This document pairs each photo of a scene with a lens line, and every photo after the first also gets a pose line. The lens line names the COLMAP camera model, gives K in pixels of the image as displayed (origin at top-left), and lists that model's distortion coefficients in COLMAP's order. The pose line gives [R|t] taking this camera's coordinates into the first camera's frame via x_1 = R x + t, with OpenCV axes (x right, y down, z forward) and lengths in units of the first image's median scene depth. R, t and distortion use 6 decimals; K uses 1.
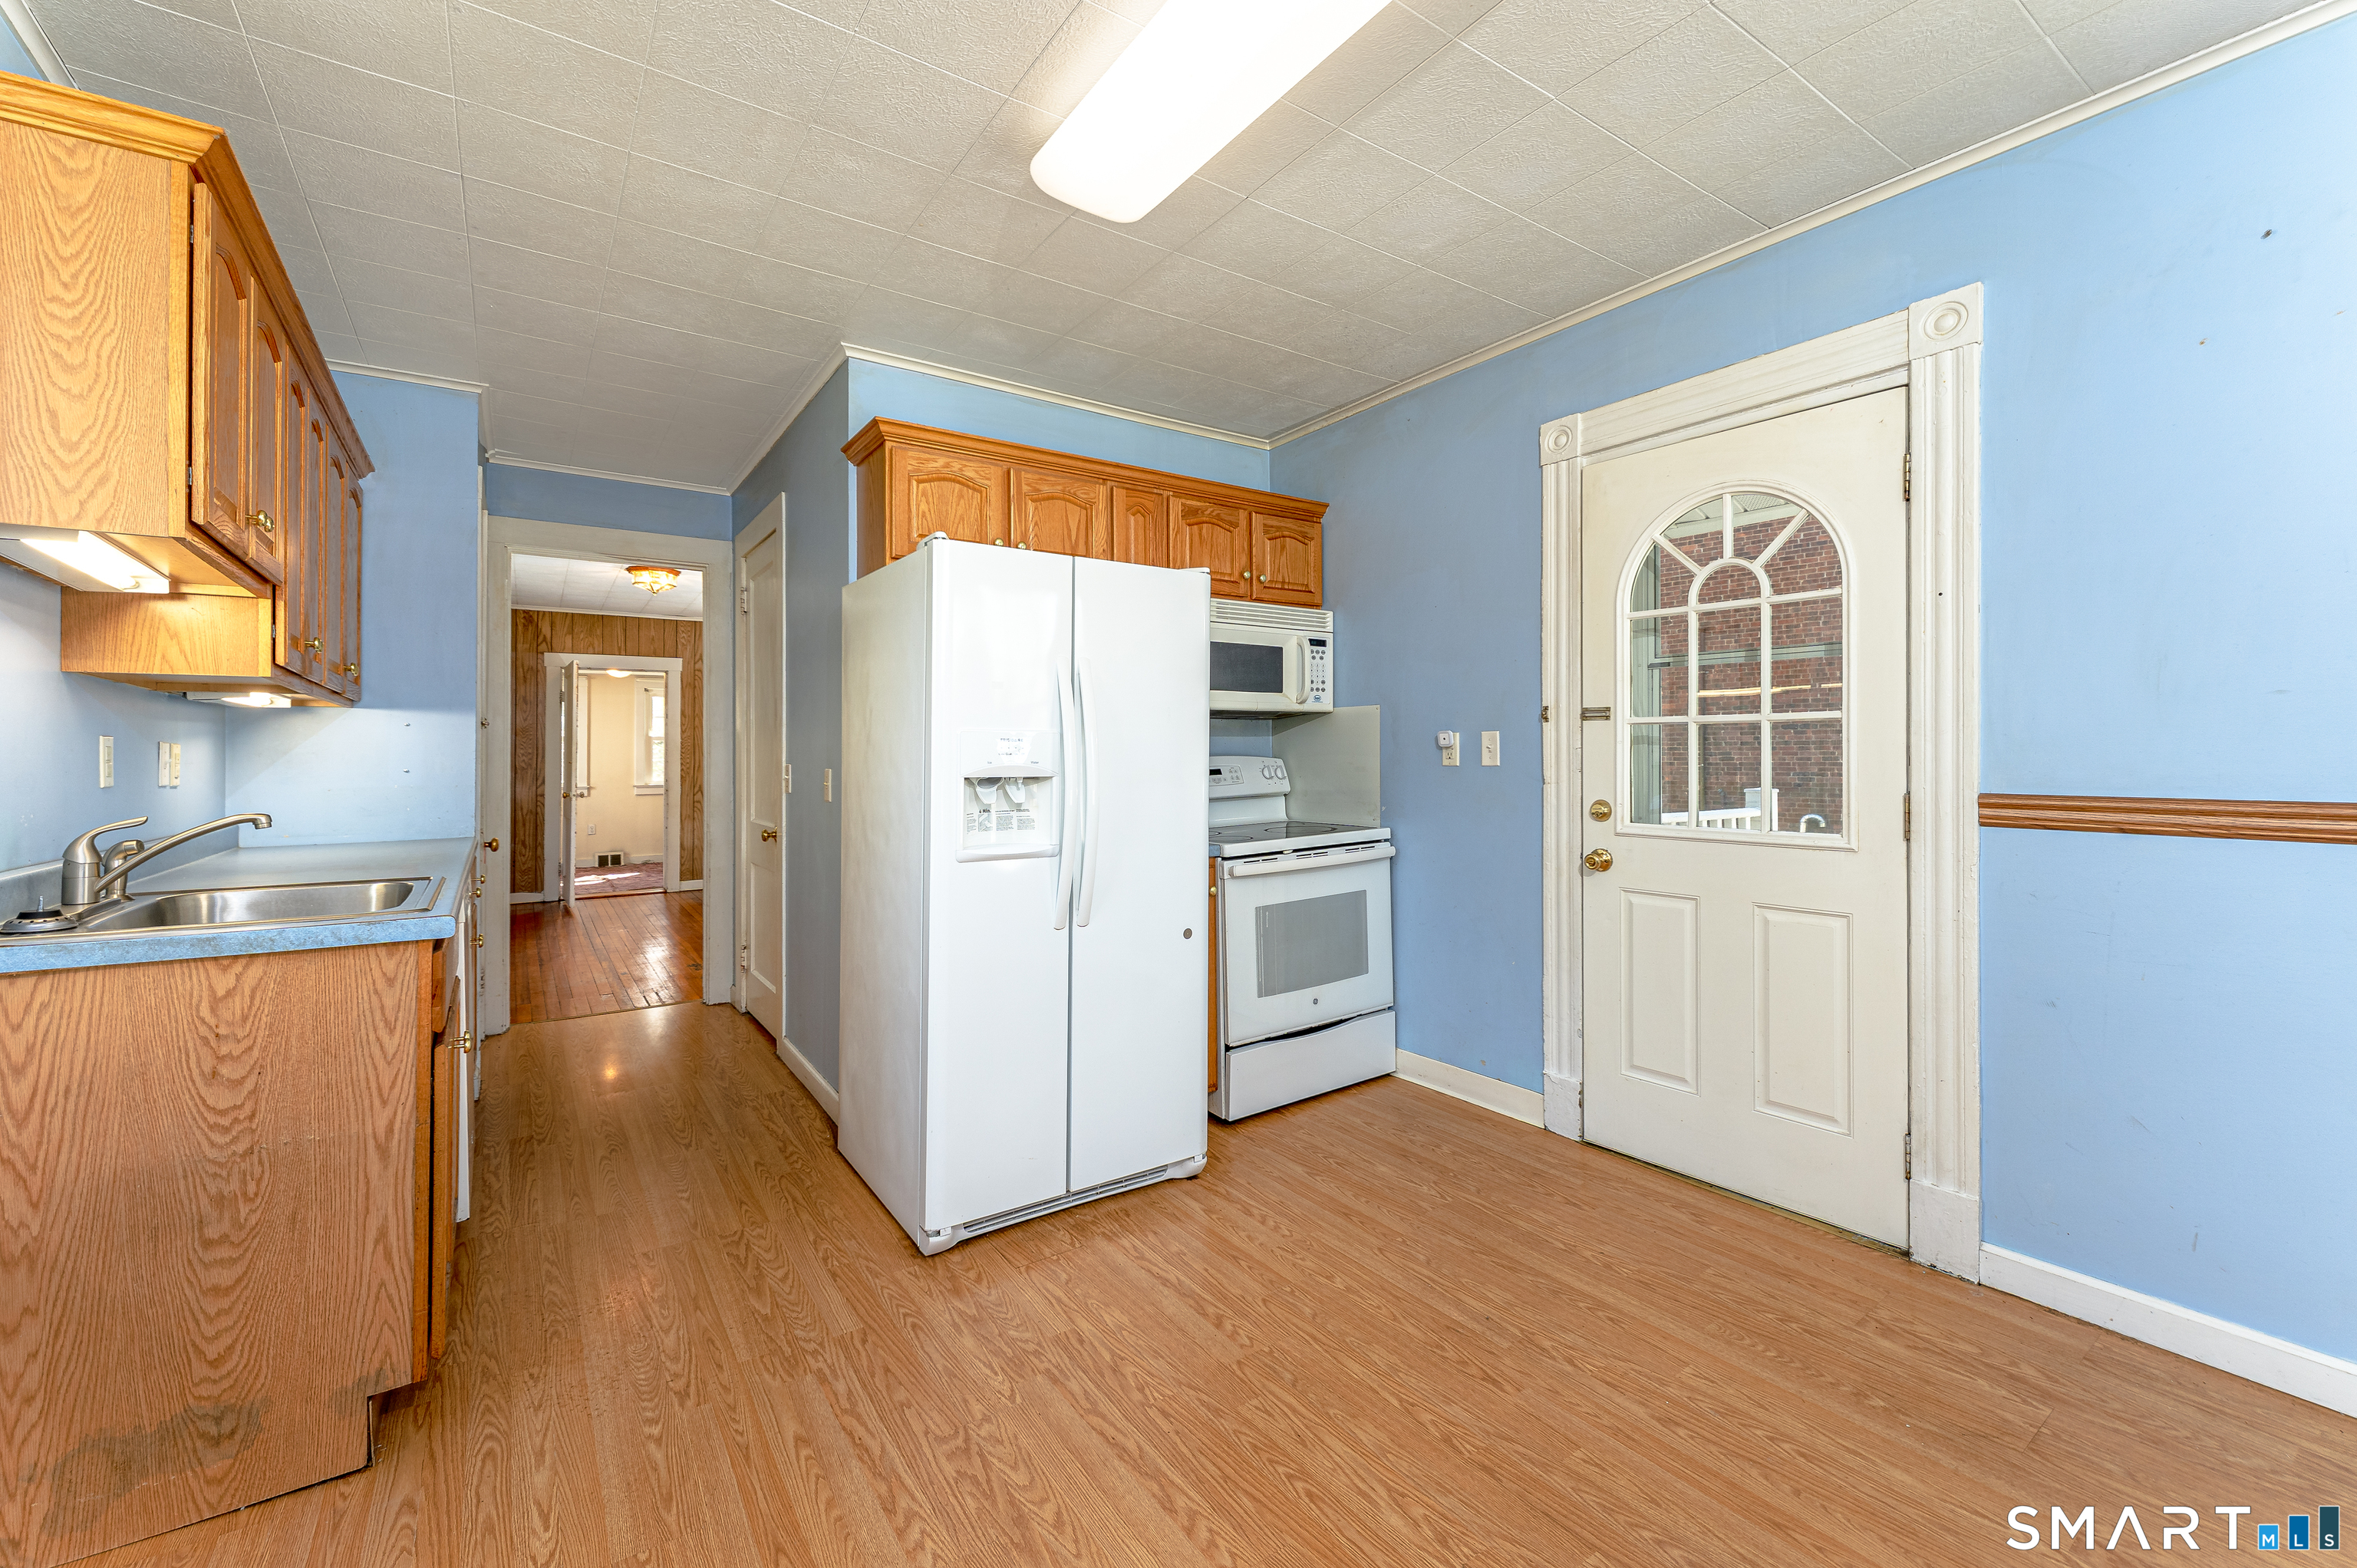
lens RADIAL K [[963.7, 0, 1164.3], [0, 963.7, 750.7], [0, 0, 1]] dist [0.003698, -0.000034]
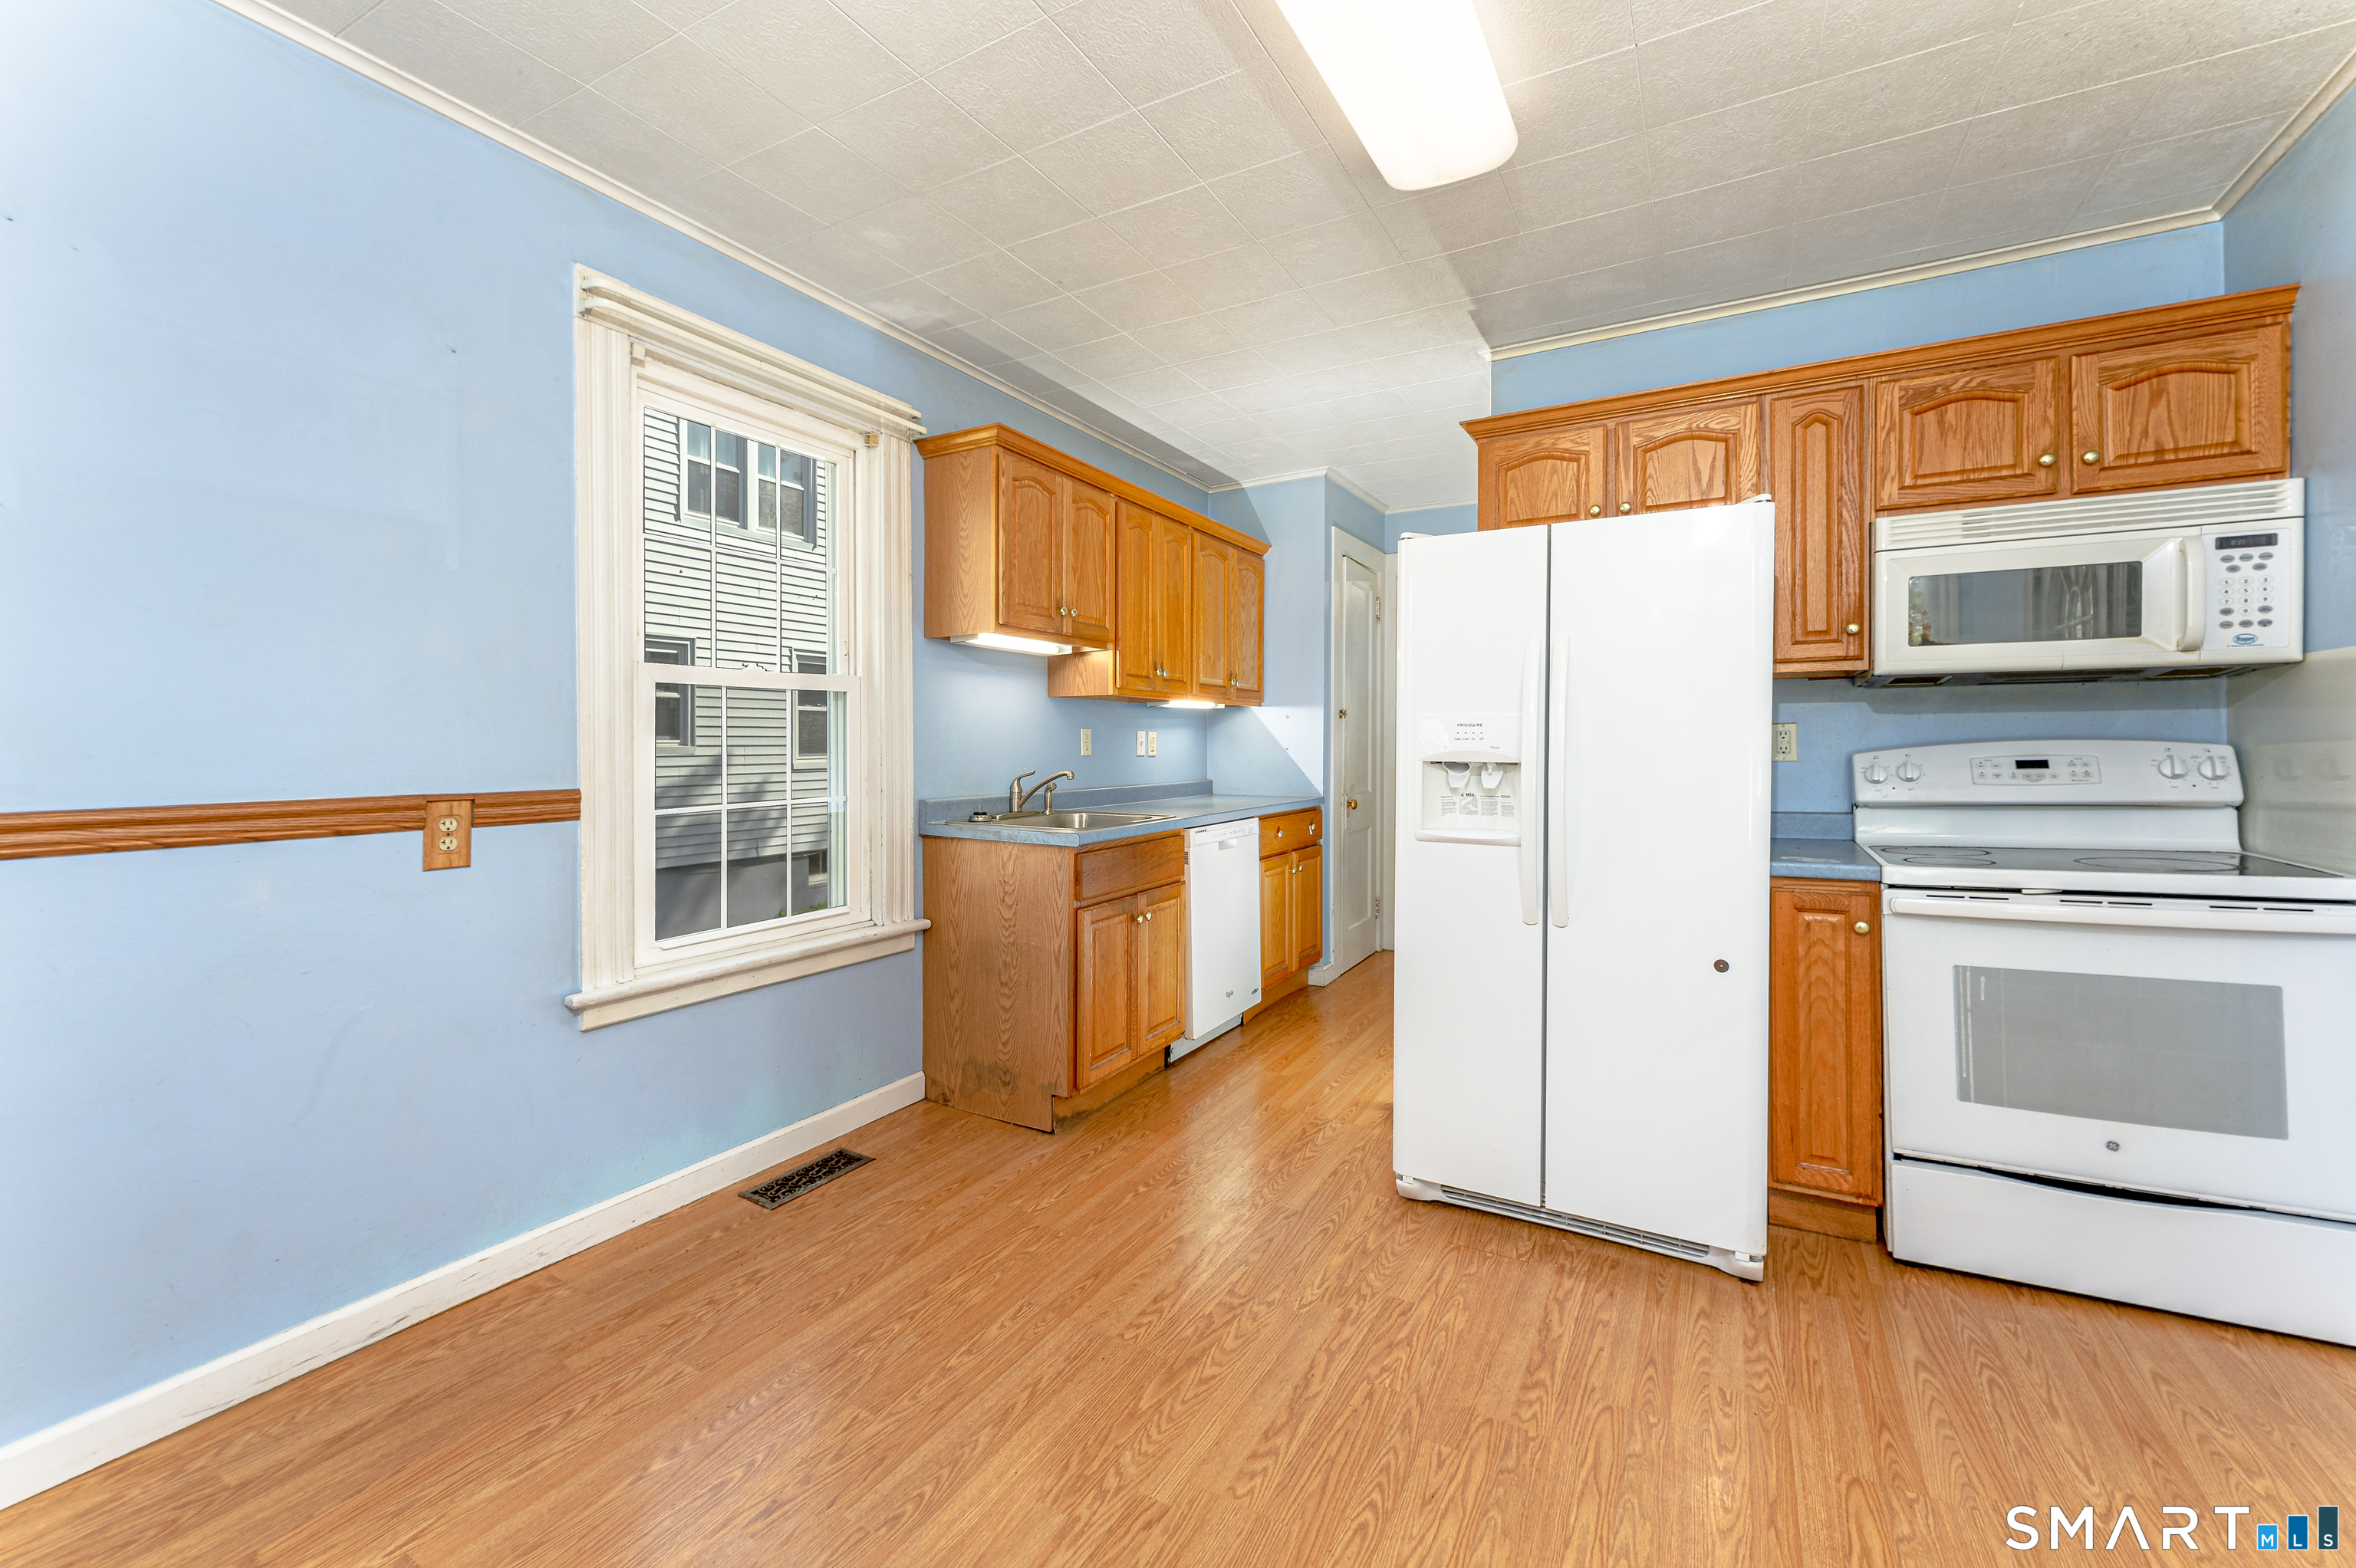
lens RADIAL K [[959.8, 0, 1177.7], [0, 959.8, 744.6], [0, 0, 1]] dist [-0.000618, 0.000199]
pose [[0.444543, 0.006788, -0.895732, 0.572918], [0.004821, 0.999939, 0.009970, -0.001536], [0.895744, -0.008750, 0.444483, 0.272538]]
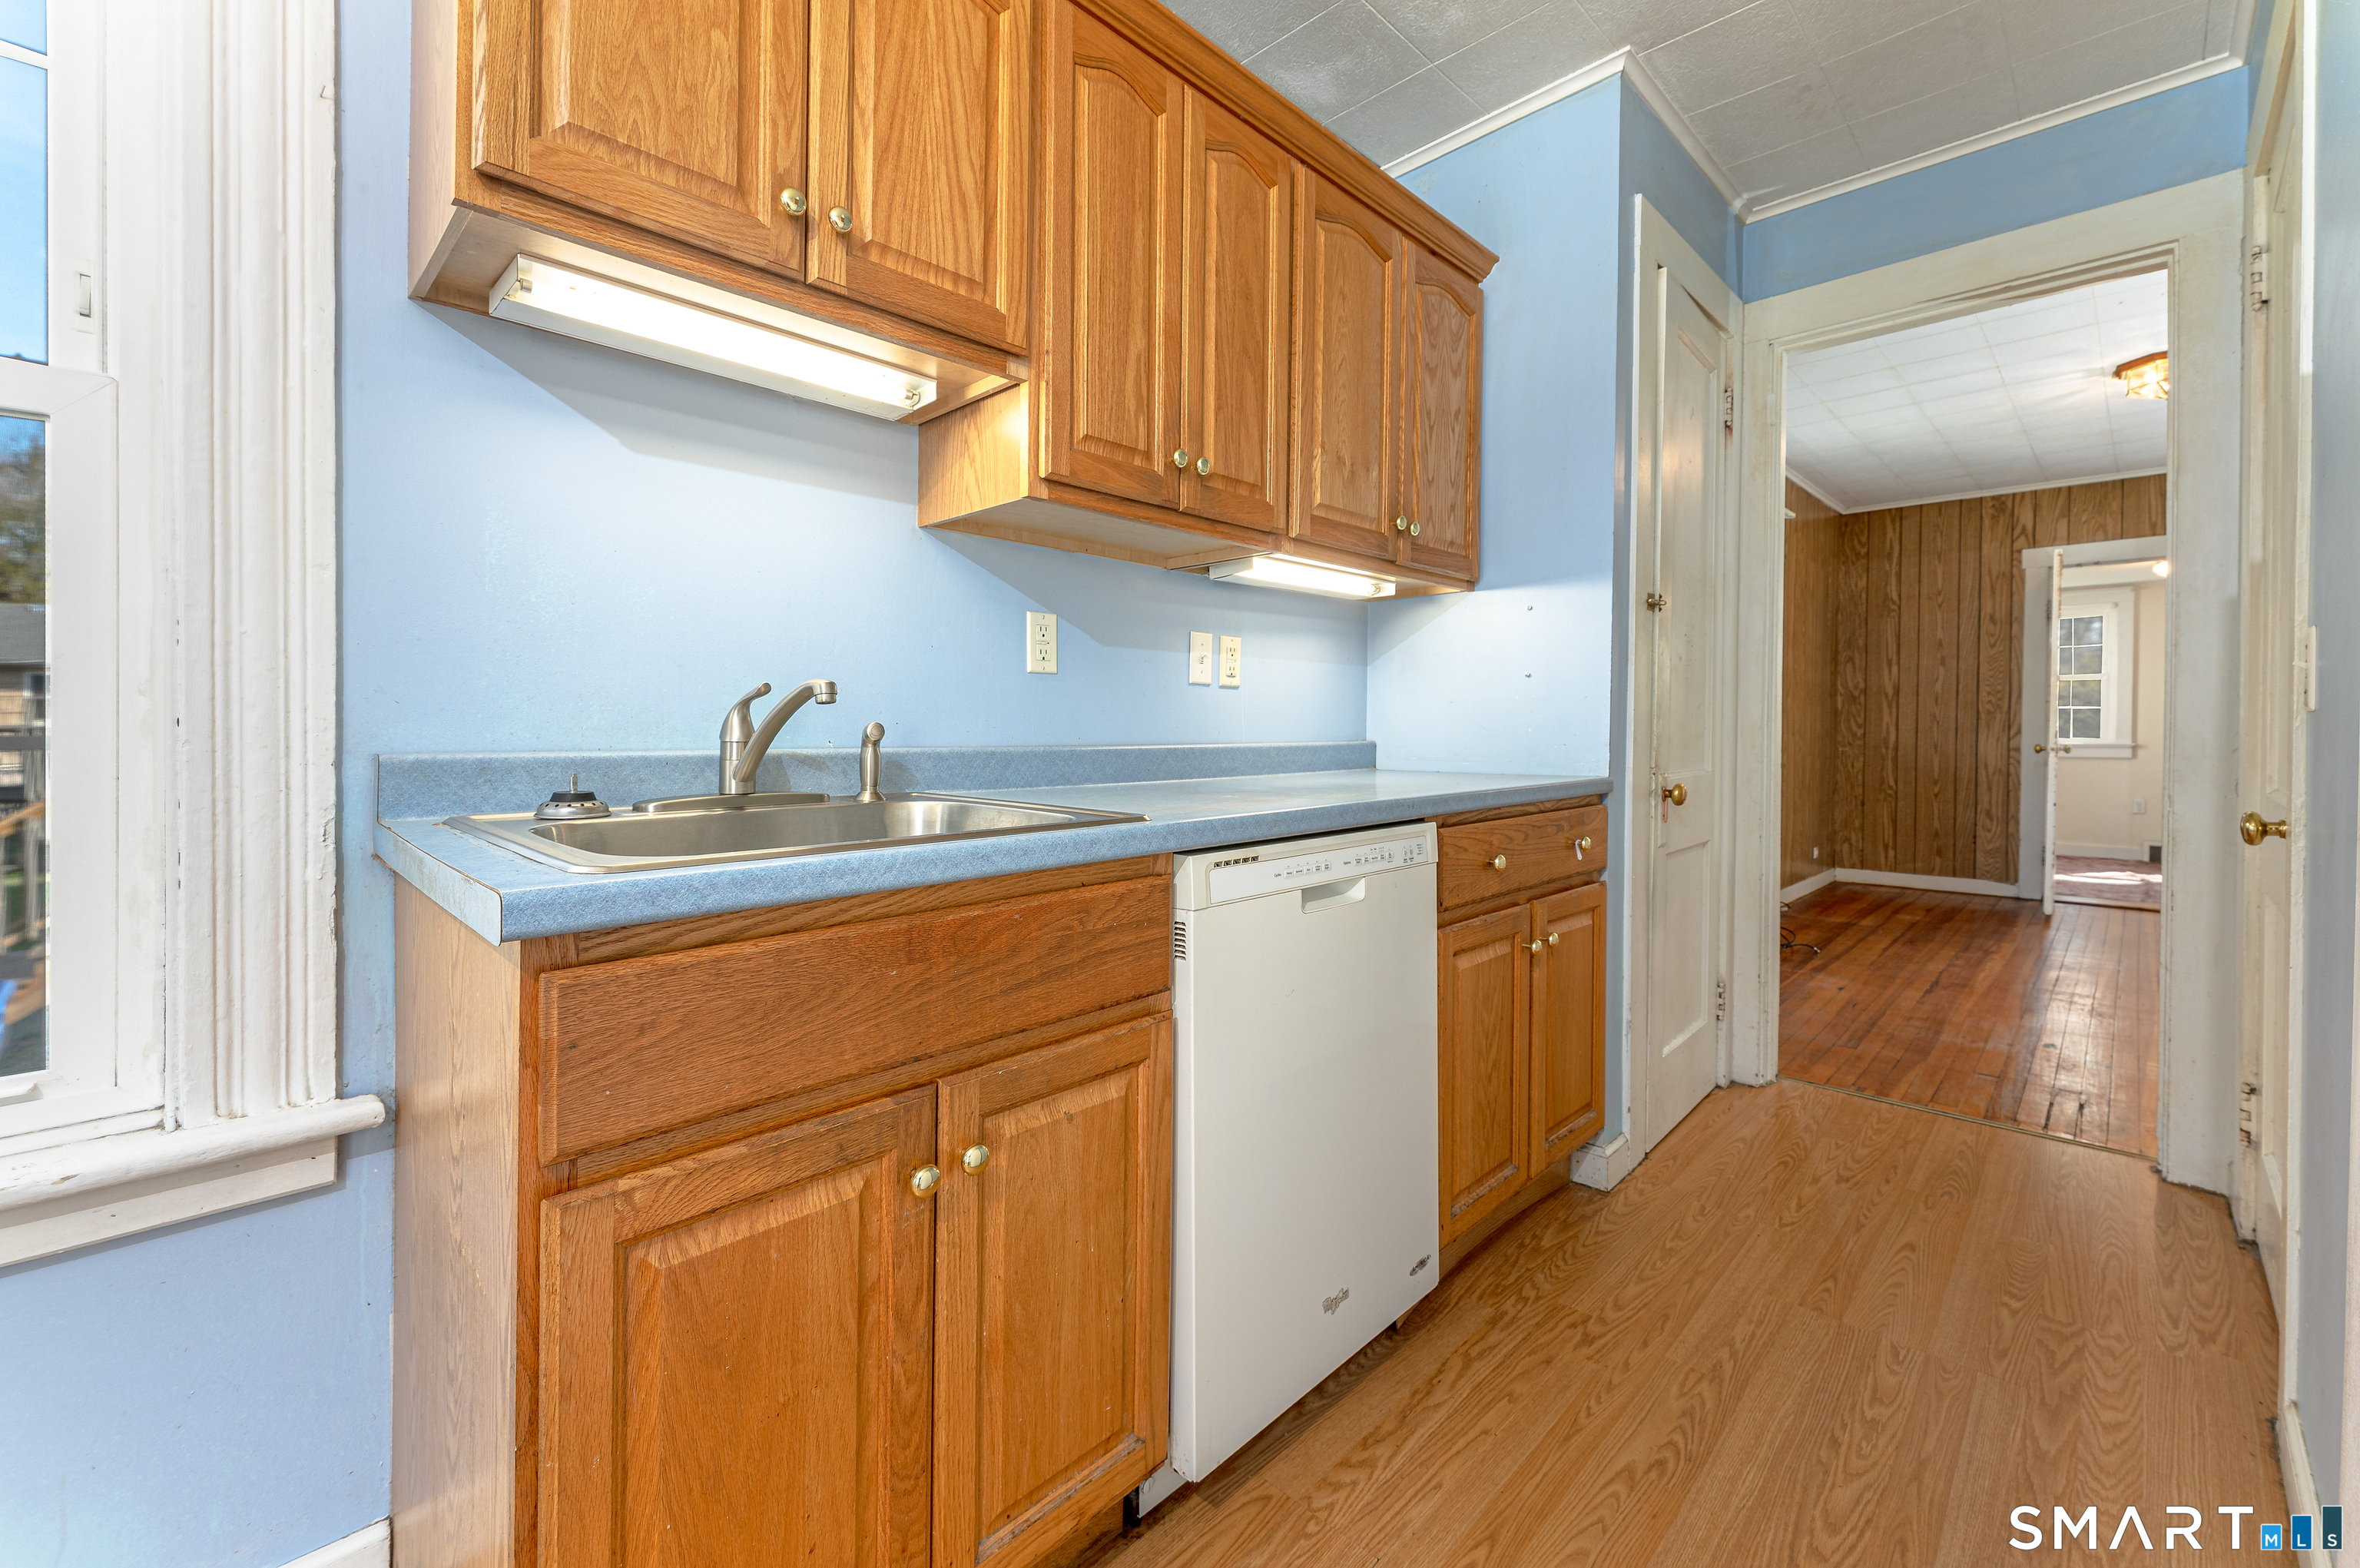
lens RADIAL K [[965.0, 0, 1187.3], [0, 965.0, 748.8], [0, 0, 1]] dist [0.003698, -0.000034]
pose [[0.201326, 0.024012, -0.979230, -0.203949], [0.007570, 0.999631, 0.026068, 0.070873], [0.979495, -0.012662, 0.201070, 0.811046]]
